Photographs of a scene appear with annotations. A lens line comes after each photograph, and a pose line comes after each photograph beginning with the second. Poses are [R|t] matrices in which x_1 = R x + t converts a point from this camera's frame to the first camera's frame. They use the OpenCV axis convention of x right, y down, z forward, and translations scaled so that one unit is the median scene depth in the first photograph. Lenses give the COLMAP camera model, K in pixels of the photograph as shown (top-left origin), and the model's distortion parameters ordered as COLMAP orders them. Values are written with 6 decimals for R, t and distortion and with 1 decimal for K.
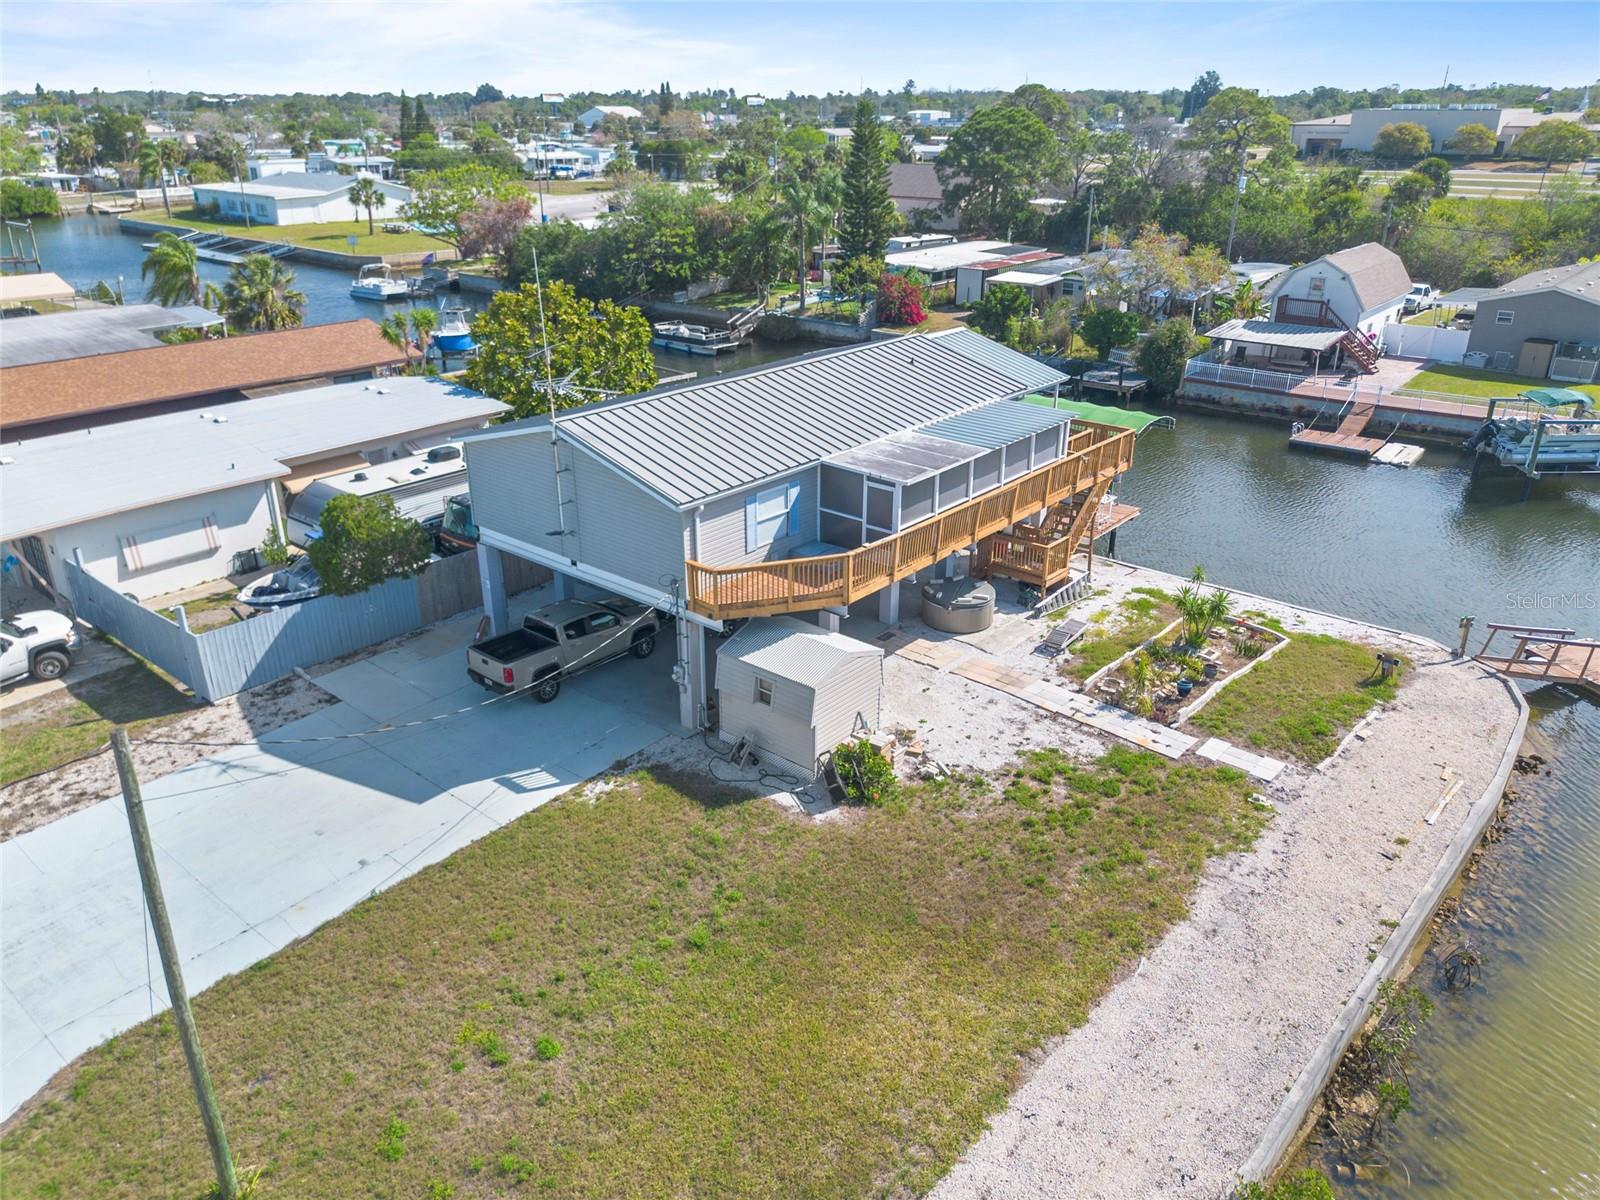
lens RADIAL K [[1161.7, 0, 800.0], [0, 1161.7, 600.0], [0, 0, 1]] dist [0.027931, -0.003879]
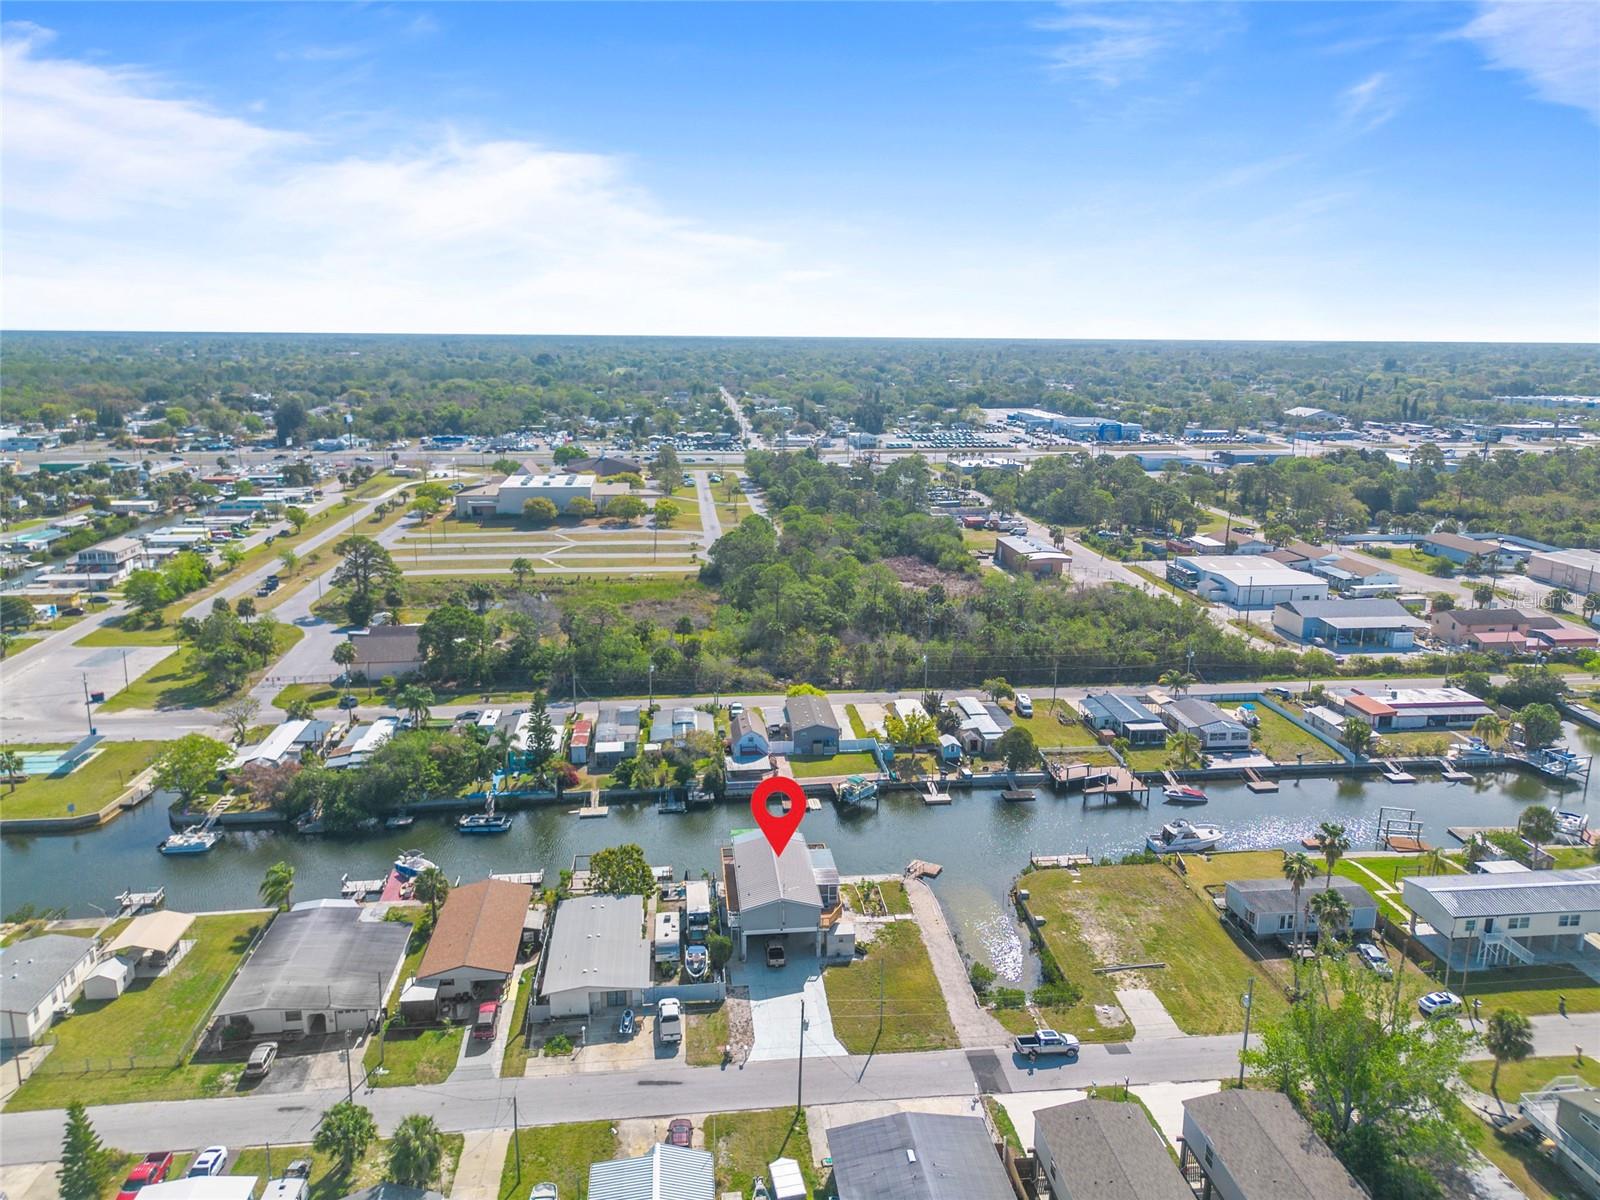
lens RADIAL K [[1149.5, 0, 800.0], [0, 1149.5, 600.0], [0, 0, 1]] dist [0.088347, -0.099725]
pose [[0.687492, -0.167619, 0.706582, -3.055818], [0.282179, 0.958198, -0.047247, -1.006483], [-0.669126, 0.231865, 0.706052, -2.375761]]
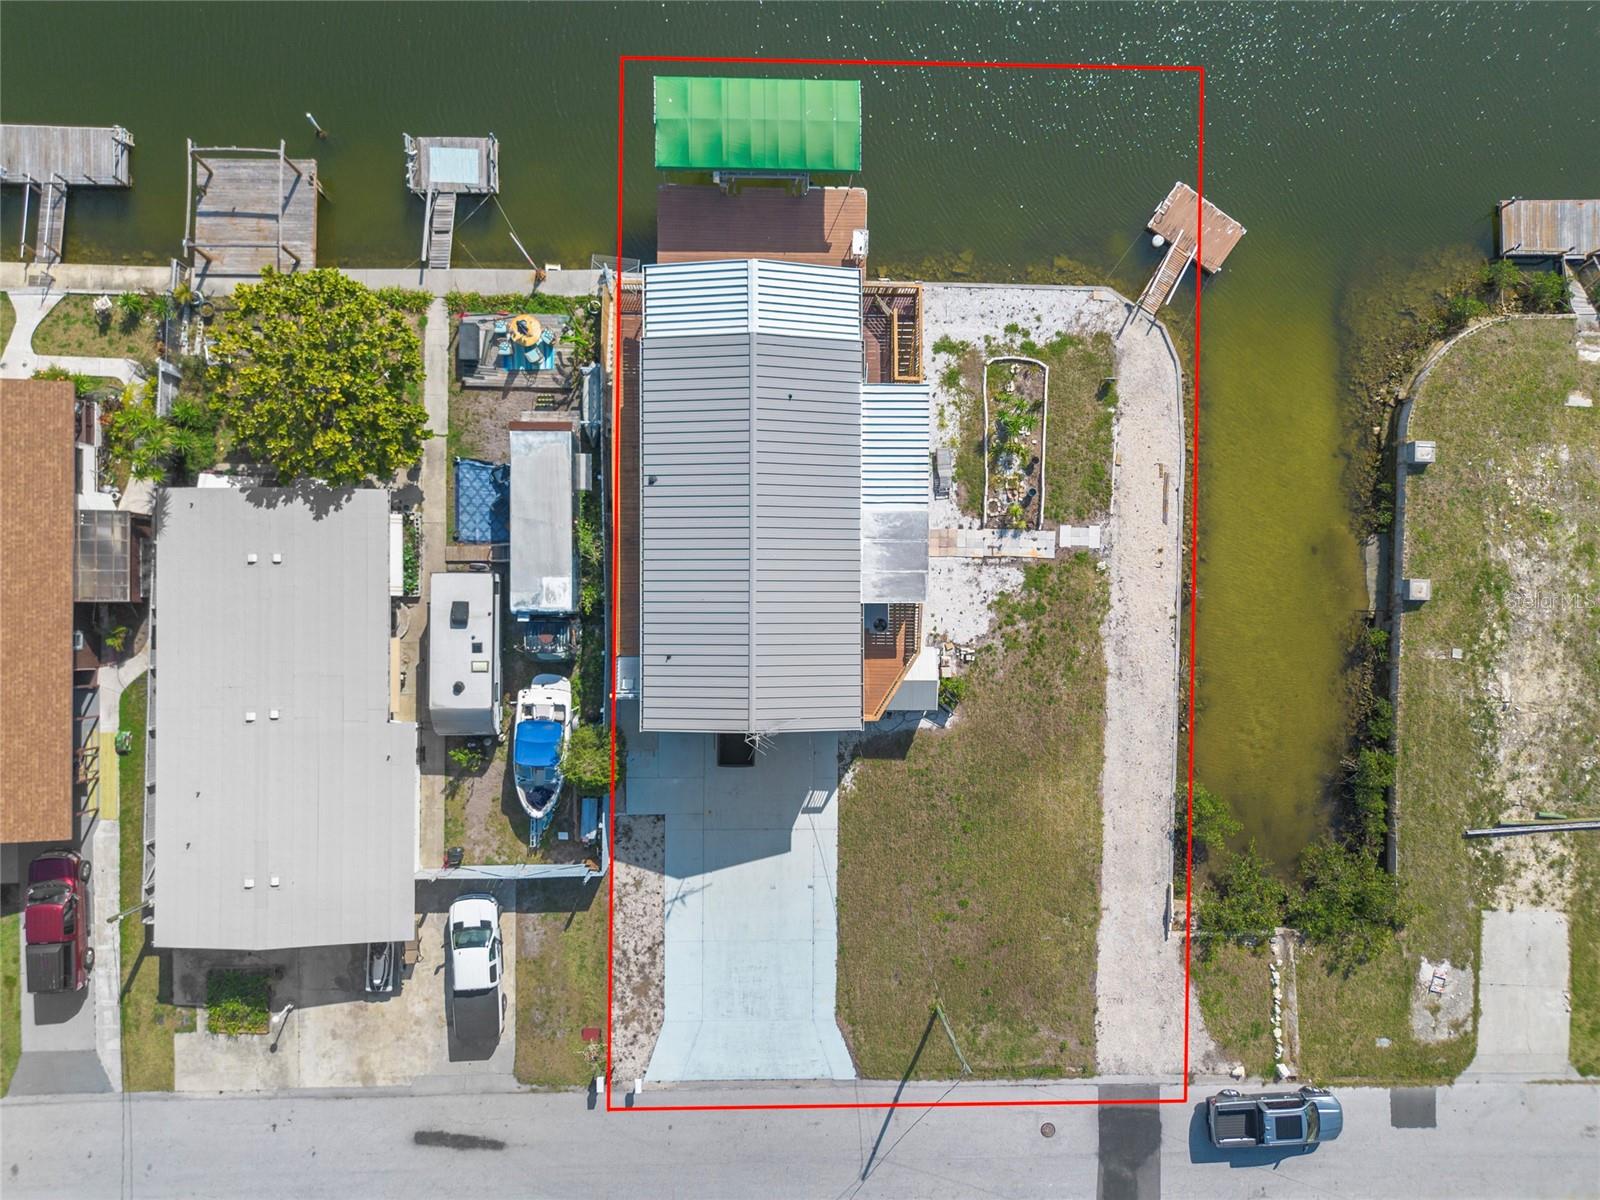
lens RADIAL K [[1149.5, 0, 800.0], [0, 1149.5, 600.0], [0, 0, 1]] dist [0.088347, -0.099725]
pose [[0.764489, -0.643715, 0.034458, -0.101628], [0.213423, 0.303180, 0.928726, -1.669214], [-0.608282, -0.702647, 0.369161, 0.508601]]
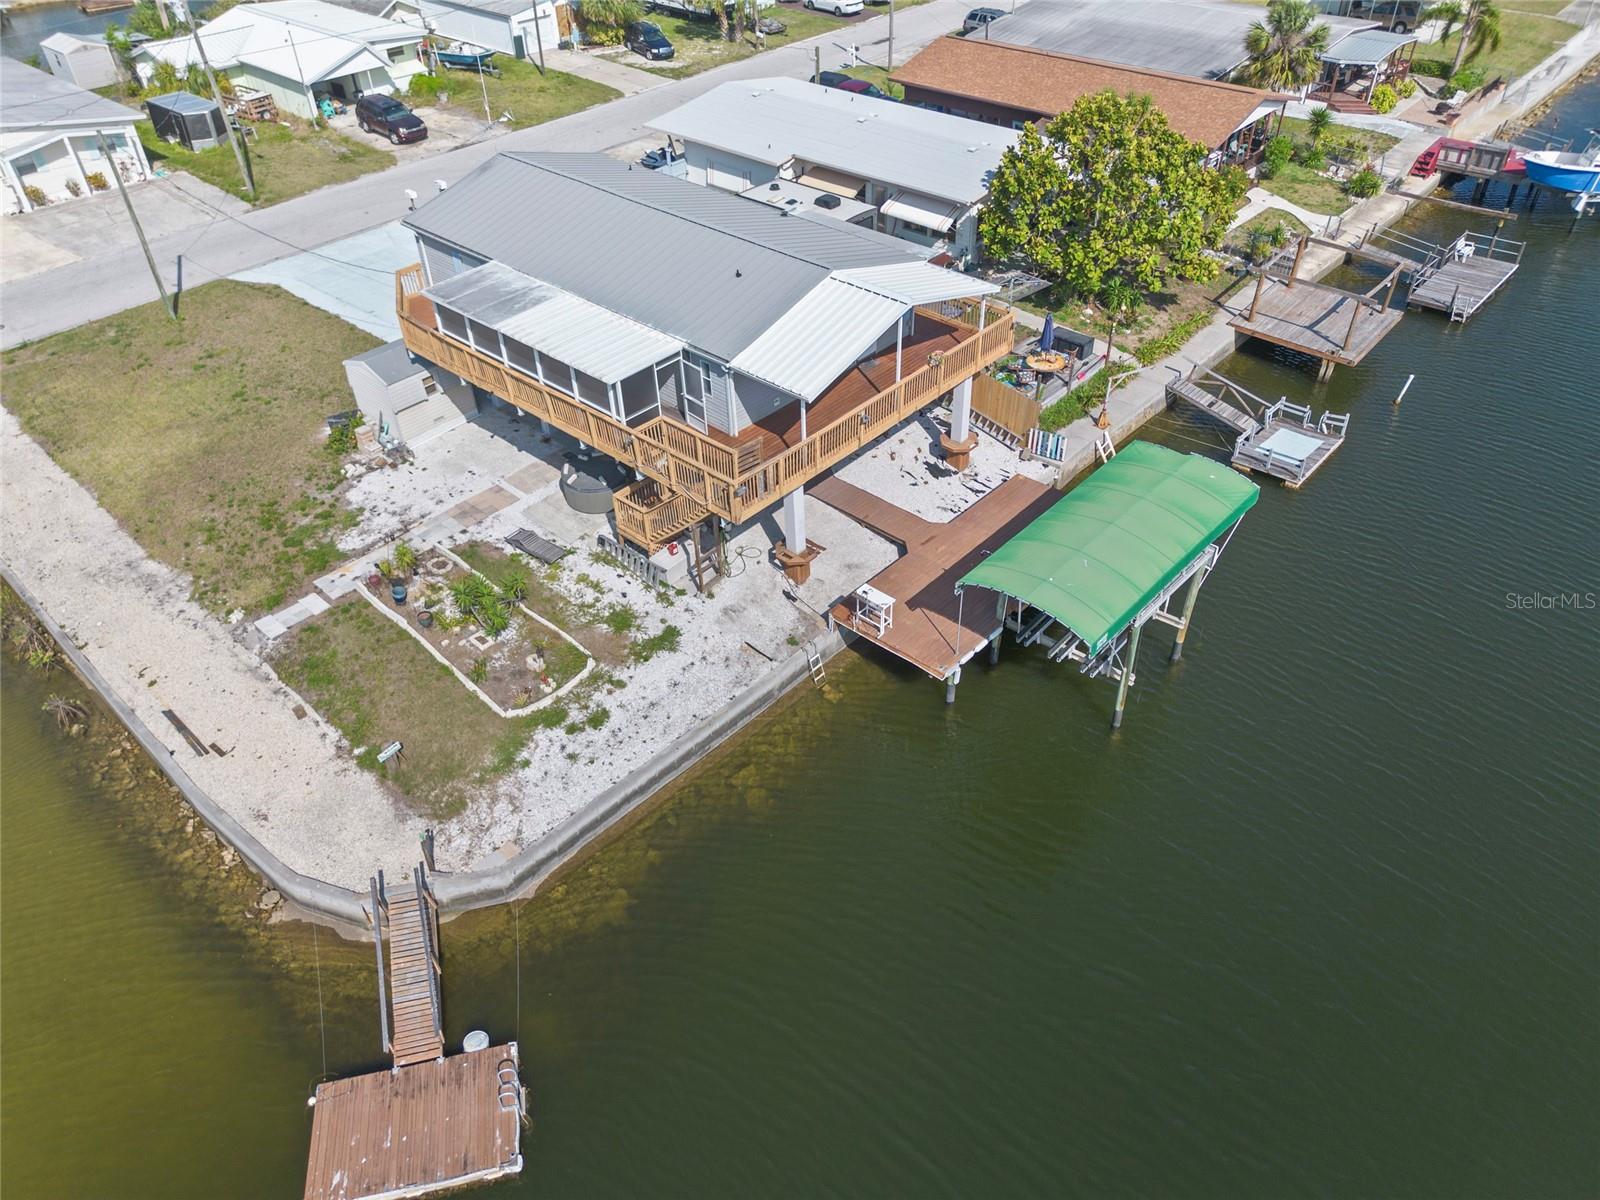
lens RADIAL K [[1131.6, 0, 800.0], [0, 1131.6, 600.0], [0, 0, 1]] dist [0.042013, -0.029906]
pose [[-0.034270, 0.630158, -0.775710, 1.233661], [-0.375115, 0.711310, 0.594413, -0.743597], [0.926345, 0.311351, 0.212005, 1.219563]]
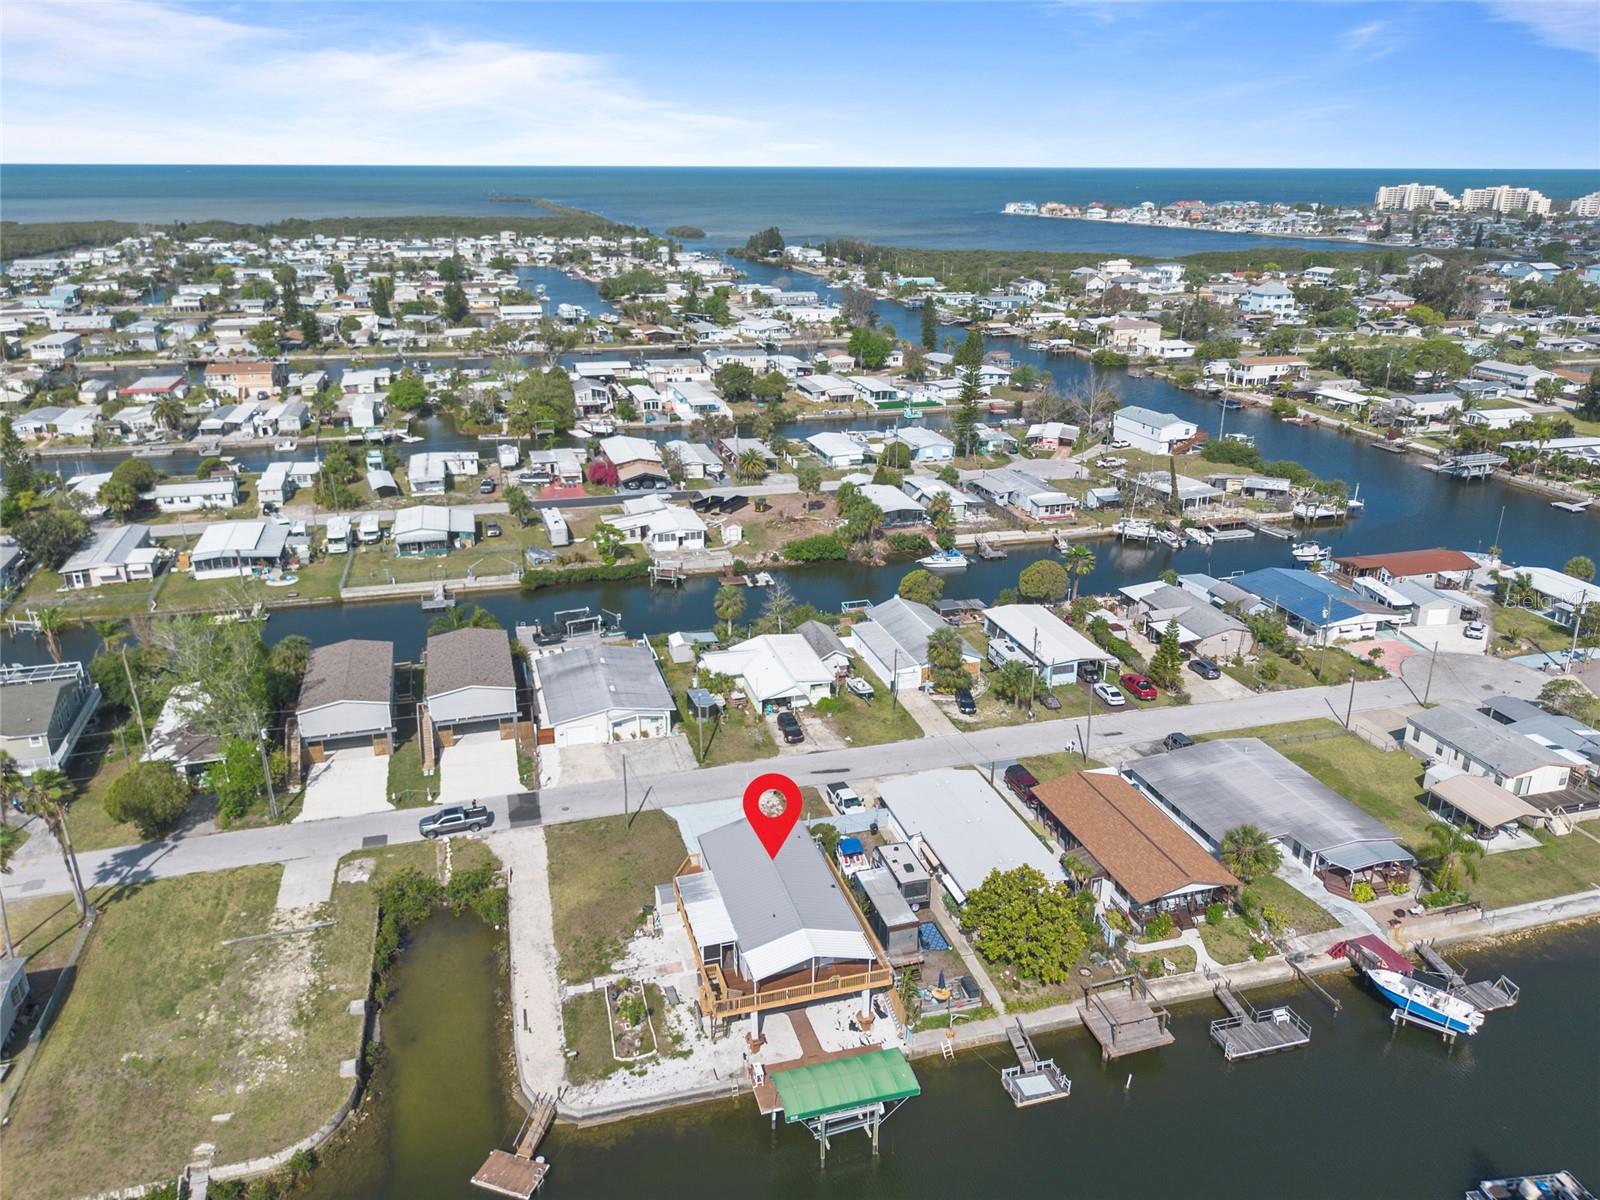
lens RADIAL K [[1161.7, 0, 800.0], [0, 1161.7, 600.0], [0, 0, 1]] dist [0.027931, -0.003879]
pose [[-0.552606, 0.276853, -0.786117, 2.168580], [-0.333108, 0.791238, 0.512817, -2.419016], [0.763980, 0.545248, -0.345021, 1.930713]]
